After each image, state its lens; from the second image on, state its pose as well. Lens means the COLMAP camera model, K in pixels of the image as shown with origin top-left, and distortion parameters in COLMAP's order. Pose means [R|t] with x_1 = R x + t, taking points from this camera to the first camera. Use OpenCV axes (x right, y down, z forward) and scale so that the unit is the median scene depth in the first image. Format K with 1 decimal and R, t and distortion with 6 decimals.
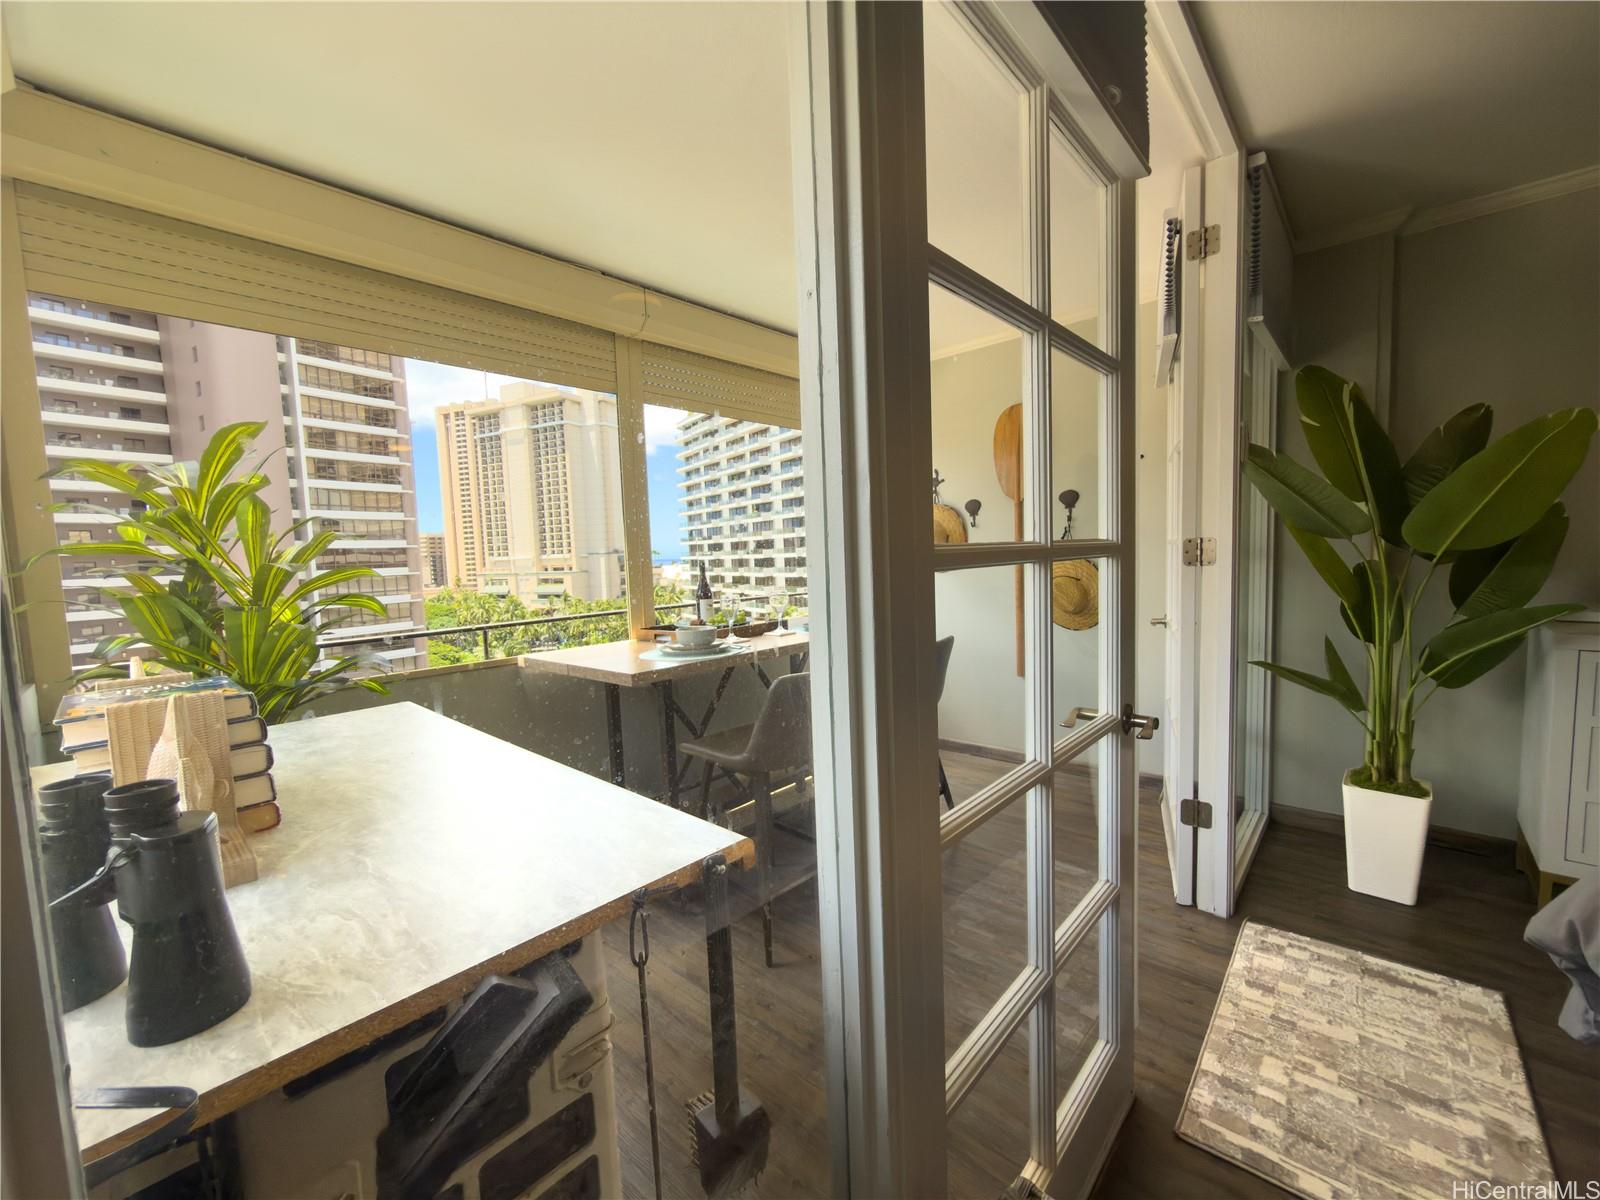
lens RADIAL K [[630.4, 0, 800.1], [0, 630.4, 592.2], [0, 0, 1]] dist [-0.000142, -0.000449]
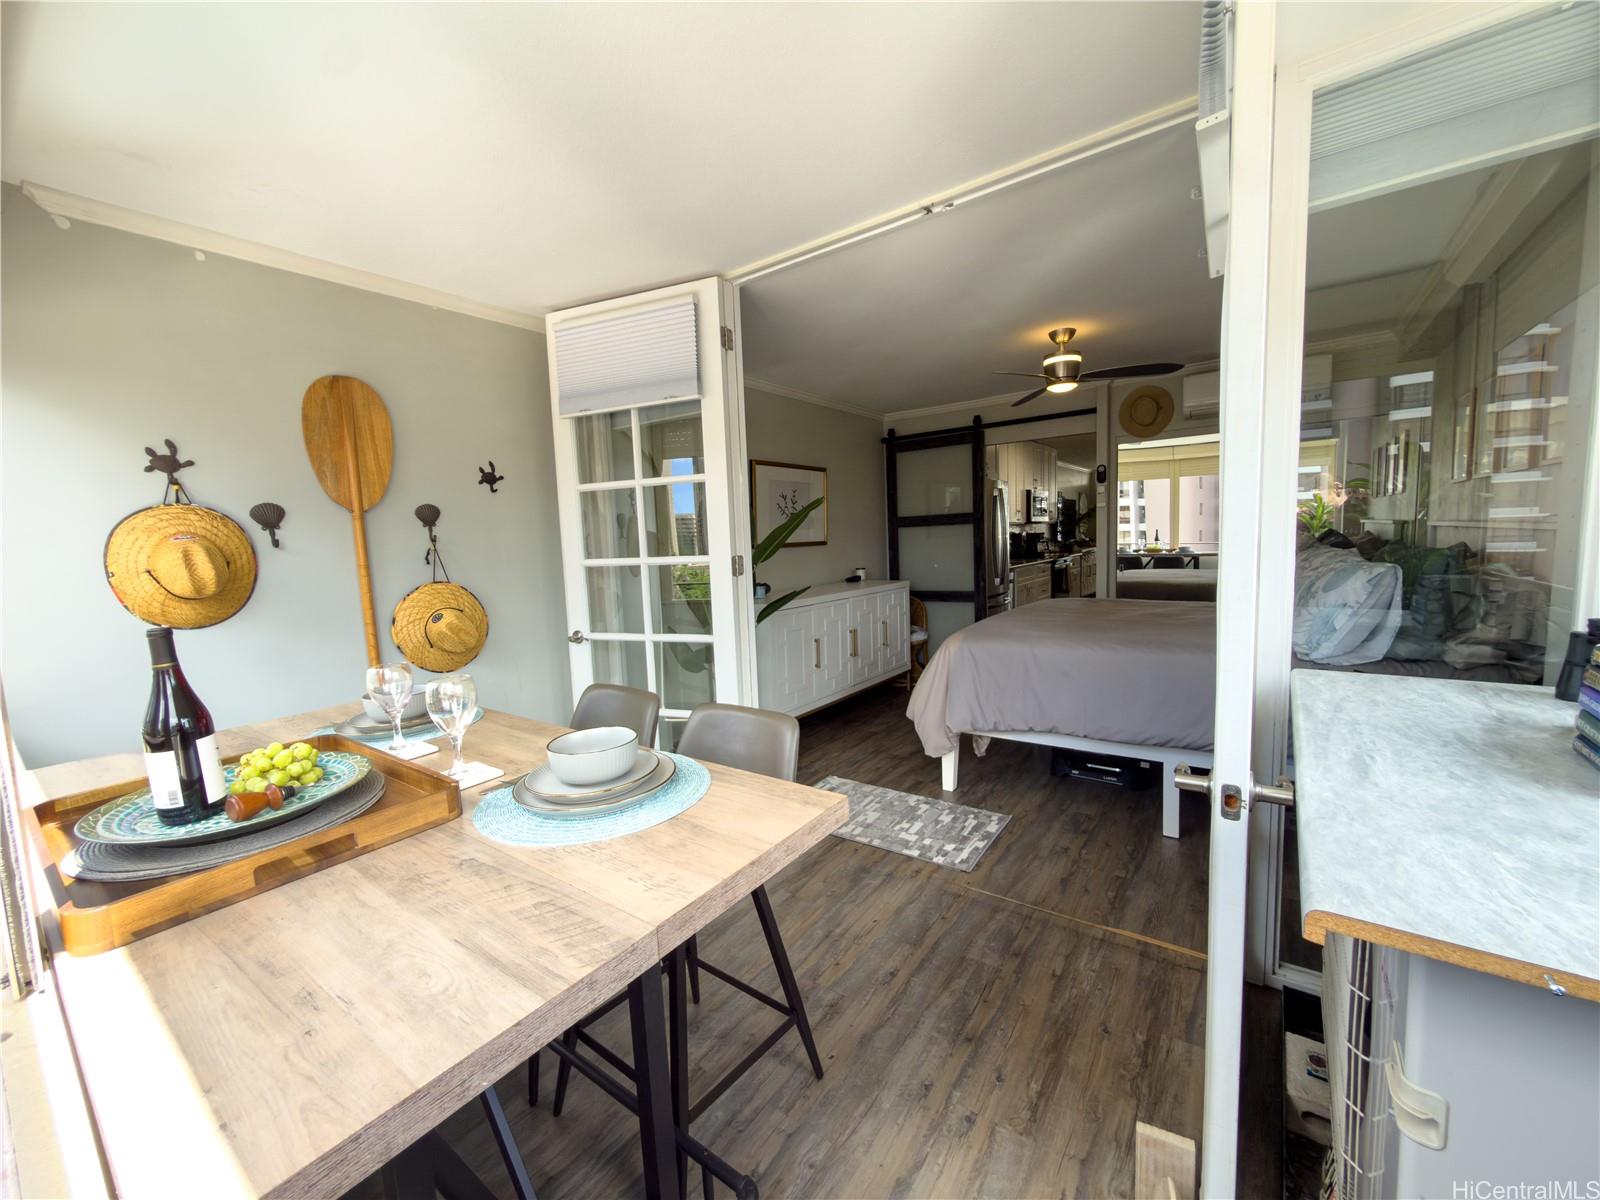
lens RADIAL K [[630.4, 0, 816.6], [0, 630.4, 601.3], [0, 0, 1]] dist [-0.000142, -0.000449]
pose [[-0.113043, -0.060698, 0.991734, -1.139588], [0.115190, 0.990601, 0.073758, -0.103150], [-0.986890, 0.122576, -0.104989, 1.564716]]
